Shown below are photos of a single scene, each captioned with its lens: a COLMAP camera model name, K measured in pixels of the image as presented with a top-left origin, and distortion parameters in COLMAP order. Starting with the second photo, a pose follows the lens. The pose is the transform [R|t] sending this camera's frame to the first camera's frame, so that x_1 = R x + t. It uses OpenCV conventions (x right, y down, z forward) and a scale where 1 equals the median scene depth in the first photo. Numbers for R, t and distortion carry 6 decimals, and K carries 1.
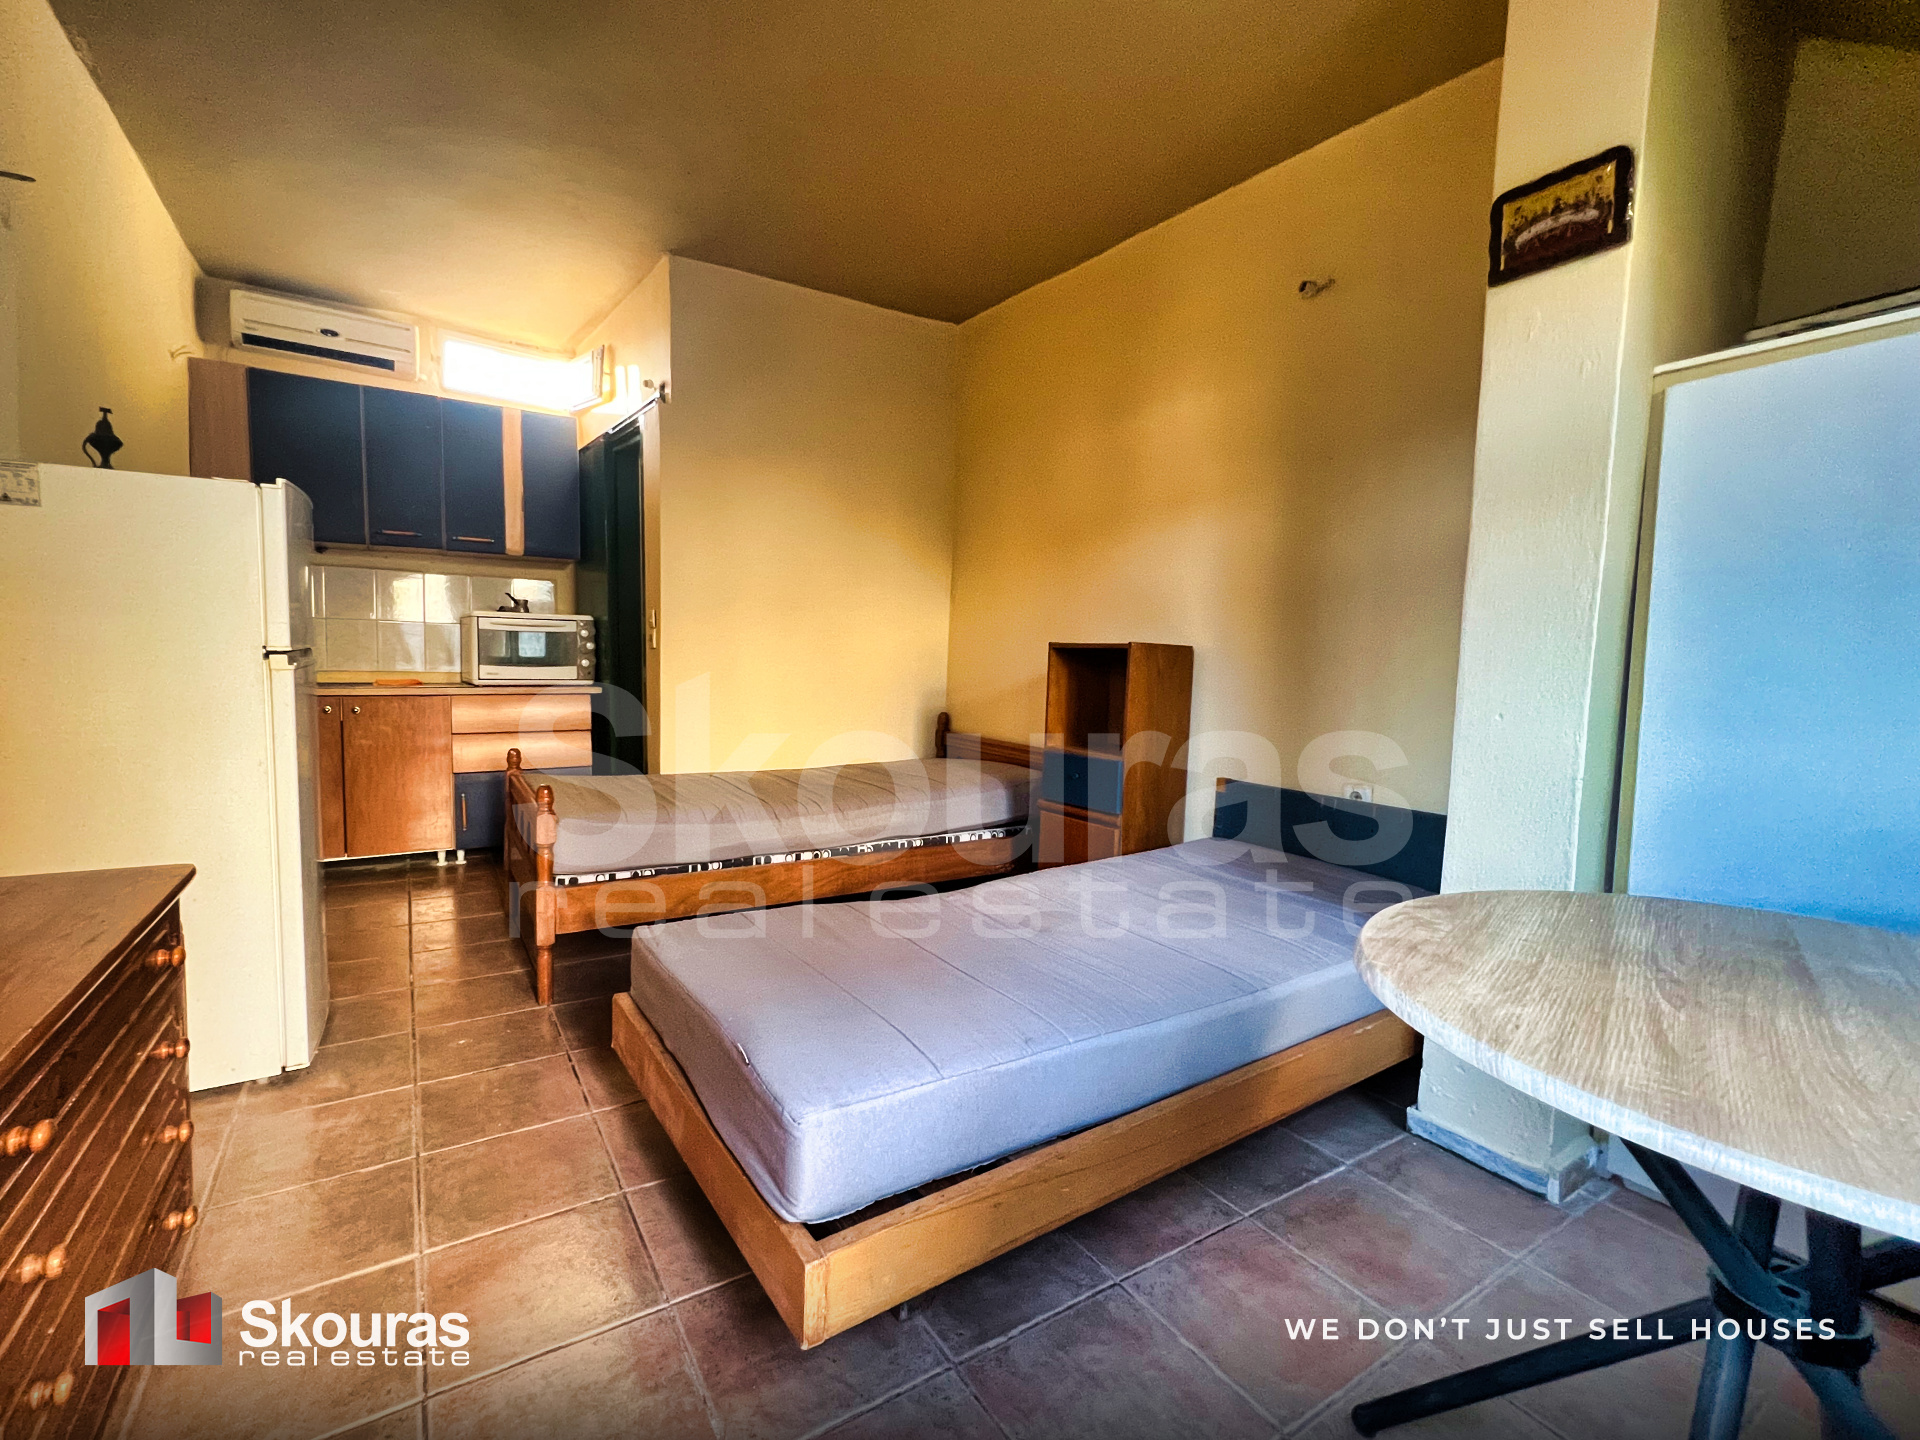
lens RADIAL K [[852.4, 0, 956.5], [0, 852.4, 718.6], [0, 0, 1]] dist [-0.003620, 0.001696]
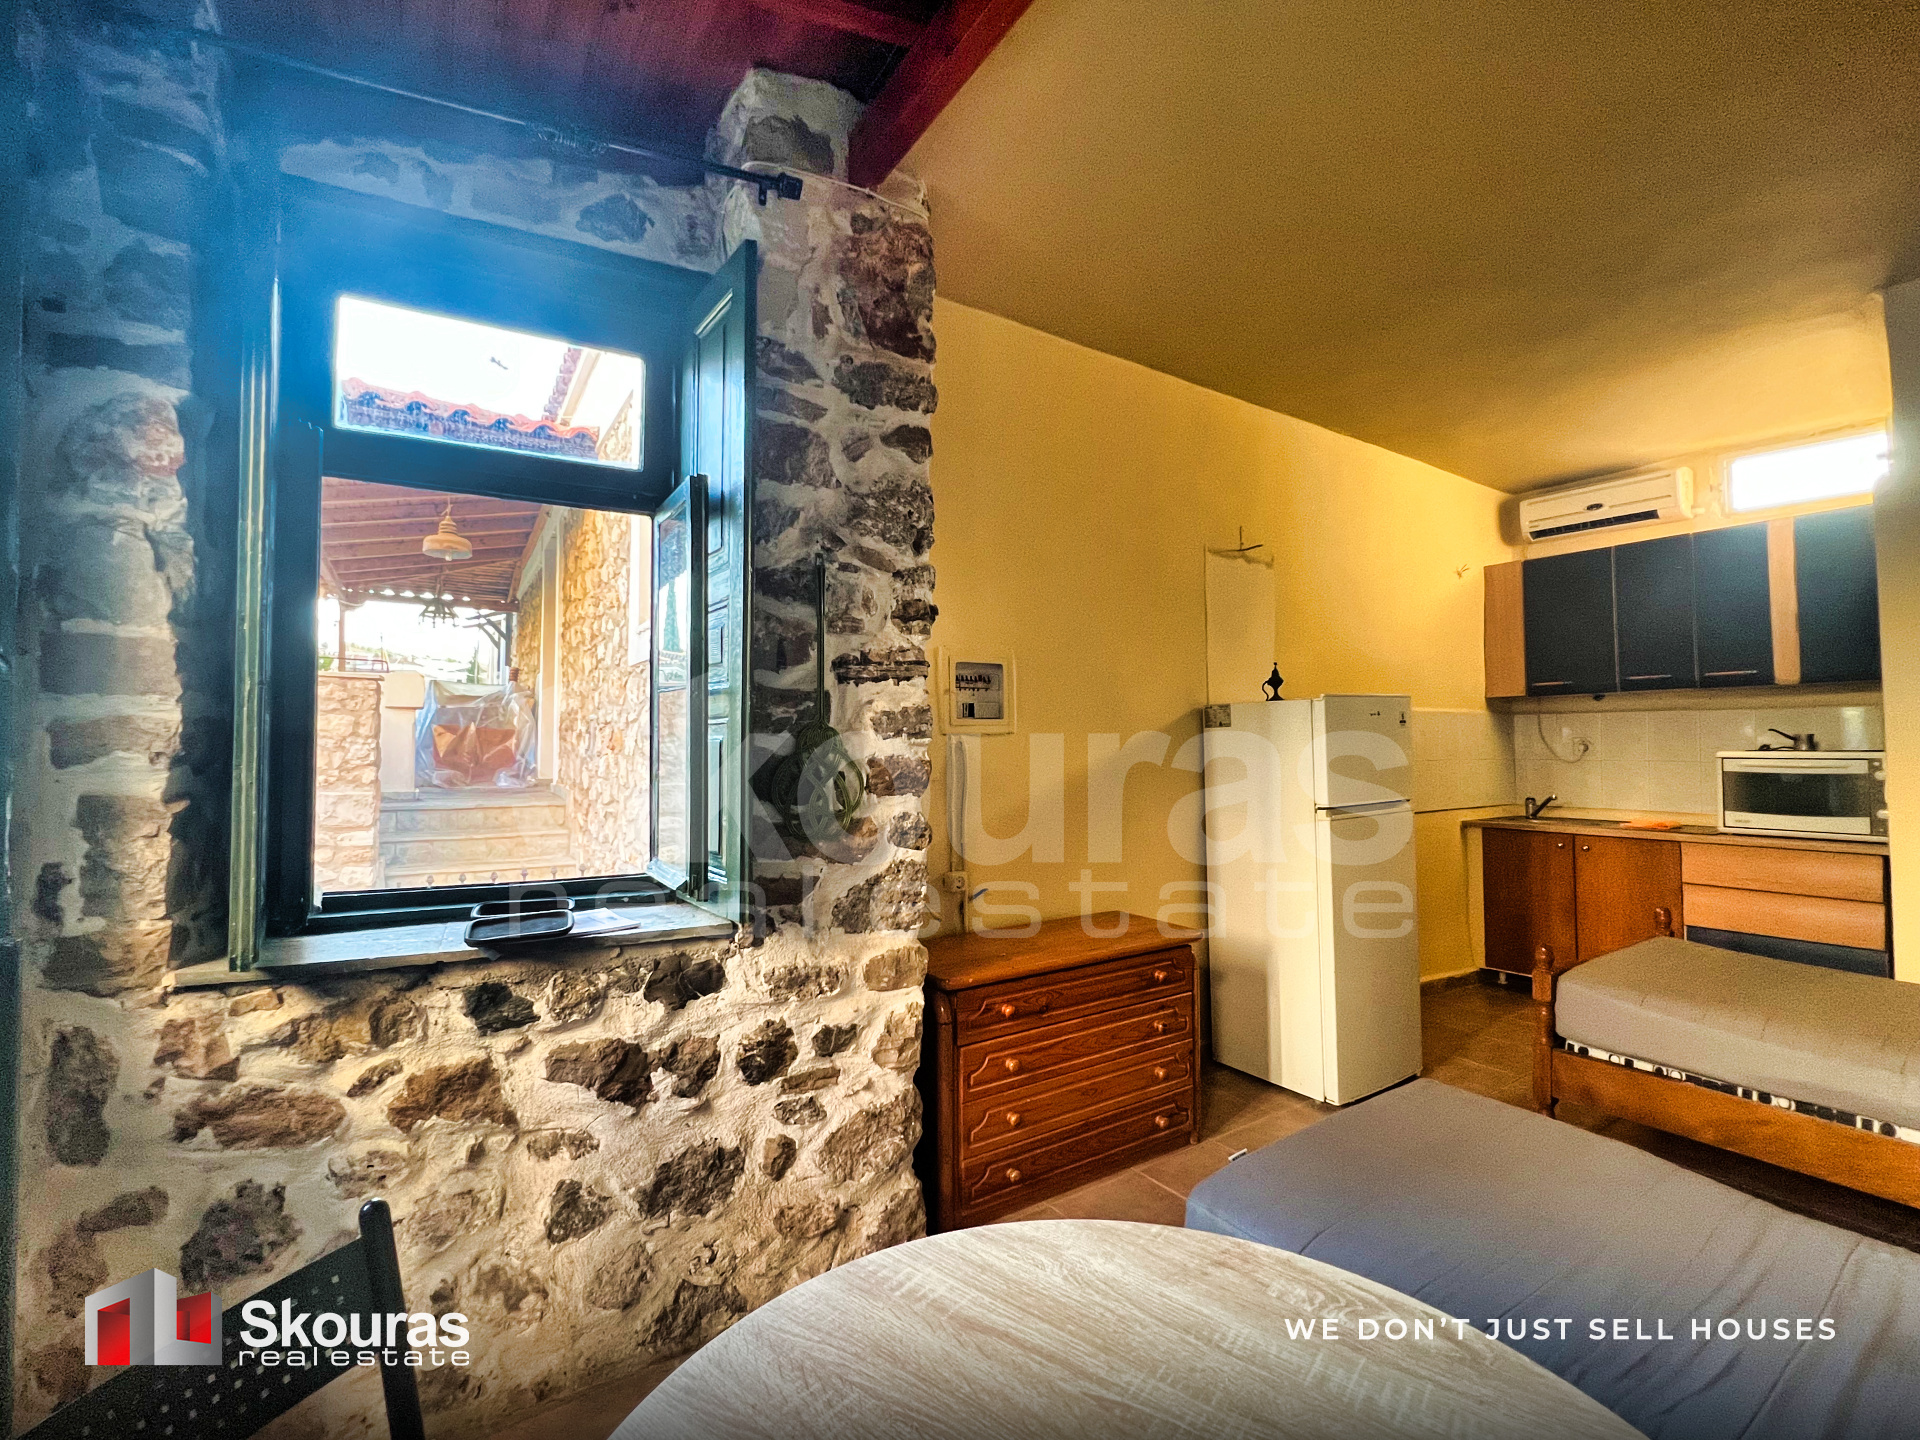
lens RADIAL K [[852.4, 0, 956.7], [0, 852.4, 716.8], [0, 0, 1]] dist [-0.003620, 0.001696]
pose [[0.019266, -0.056586, -0.998212, 0.372406], [-0.071653, 0.995752, -0.057830, -0.057052], [0.997244, 0.072639, 0.015129, 0.176668]]
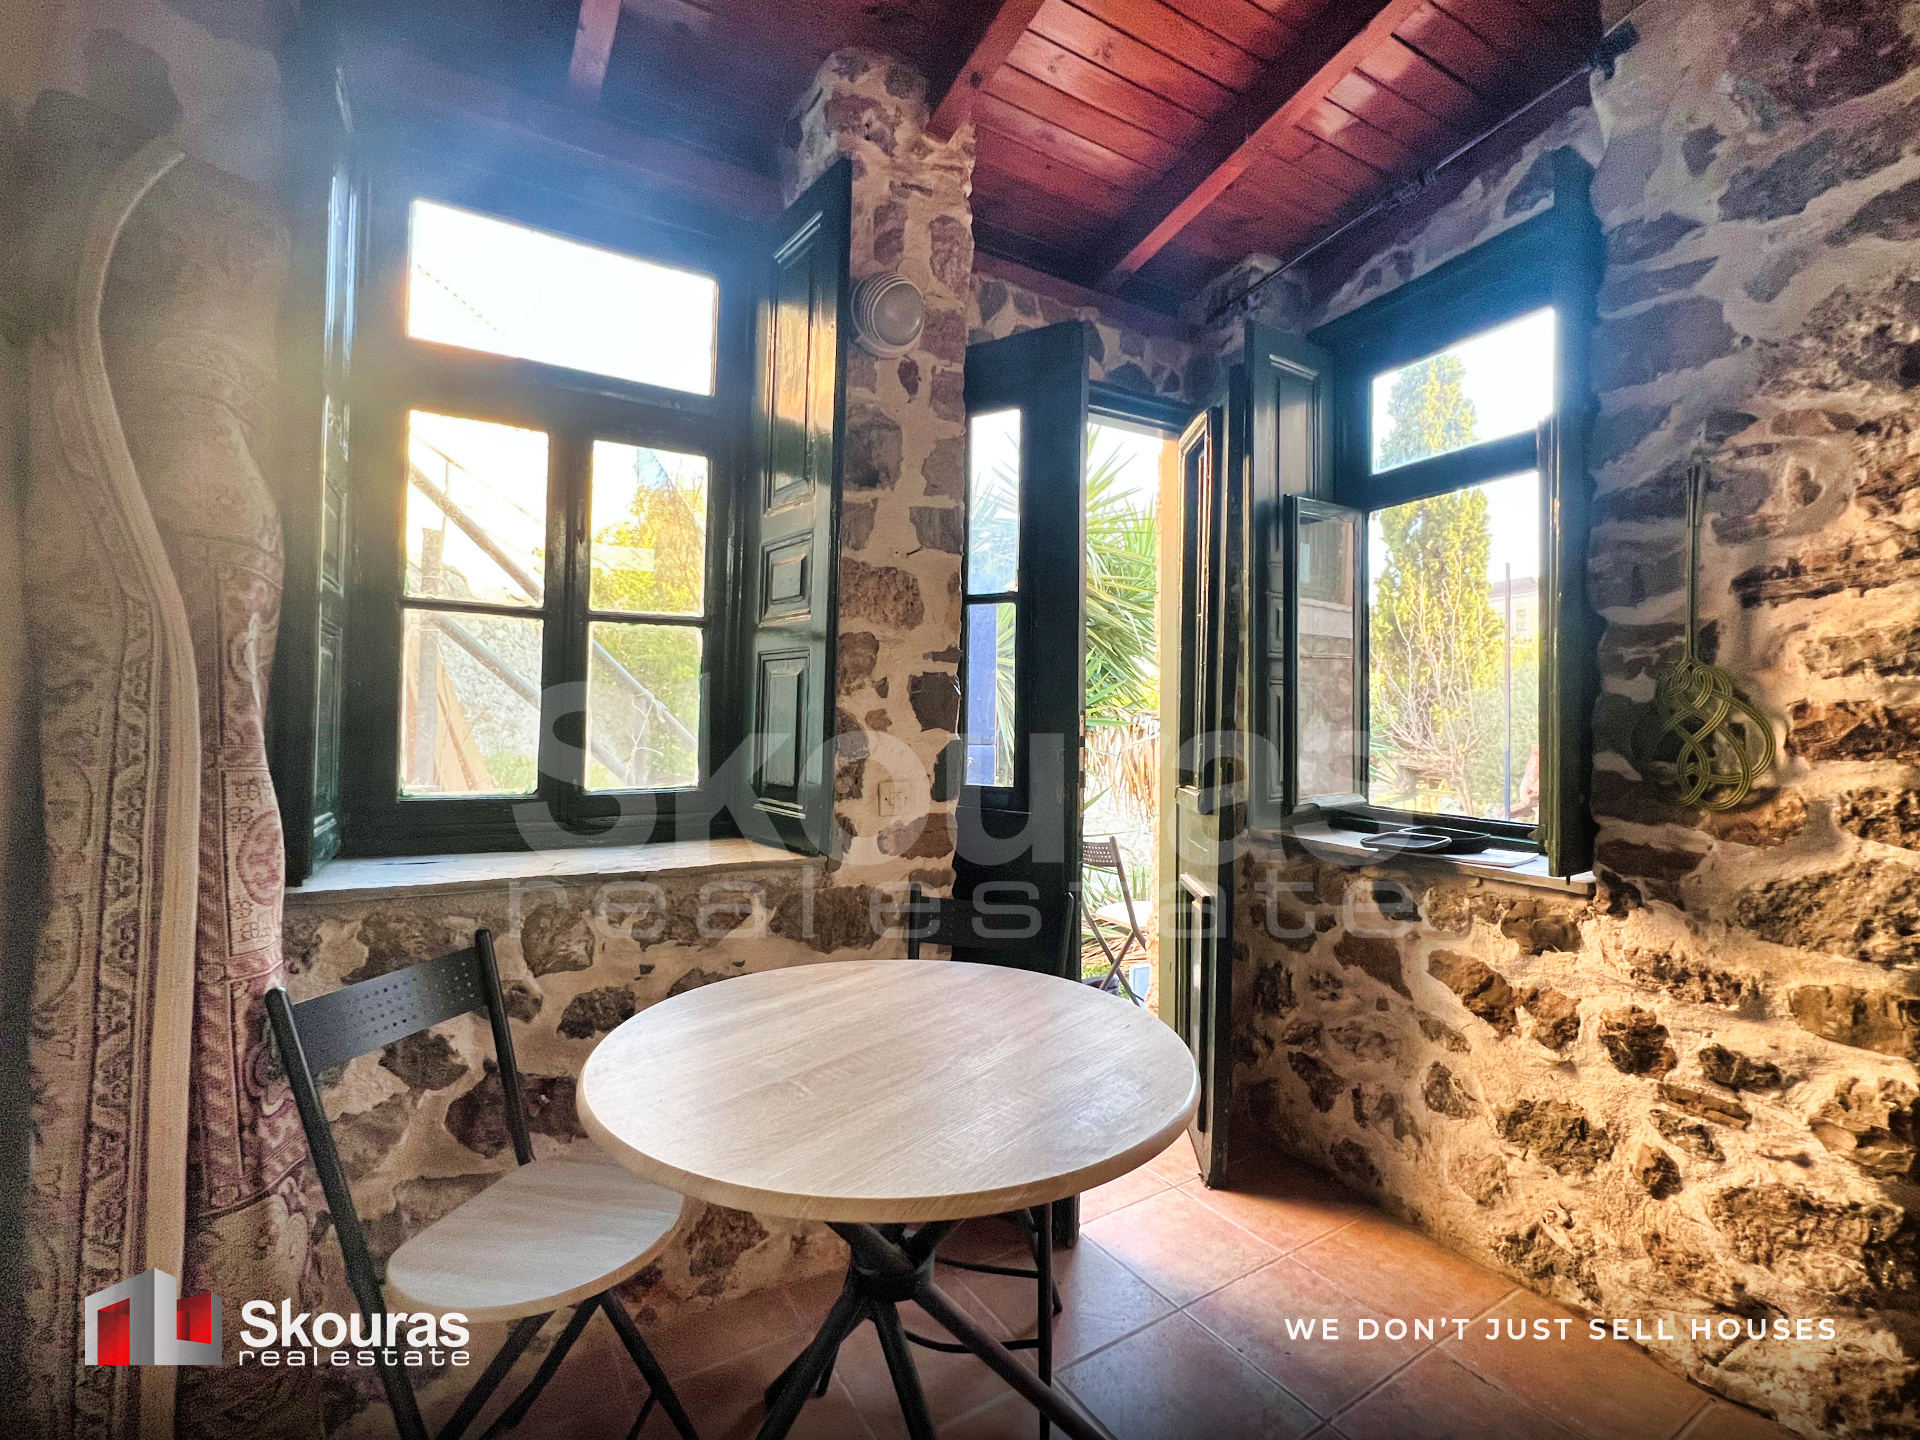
lens RADIAL K [[852.4, 0, 966.3], [0, 852.4, 715.8], [0, 0, 1]] dist [-0.003620, 0.001696]
pose [[-0.999563, -0.029477, 0.002425, 0.200996], [-0.029250, 0.997350, 0.066620, -0.068656], [-0.004382, 0.066520, -0.997775, 0.528705]]
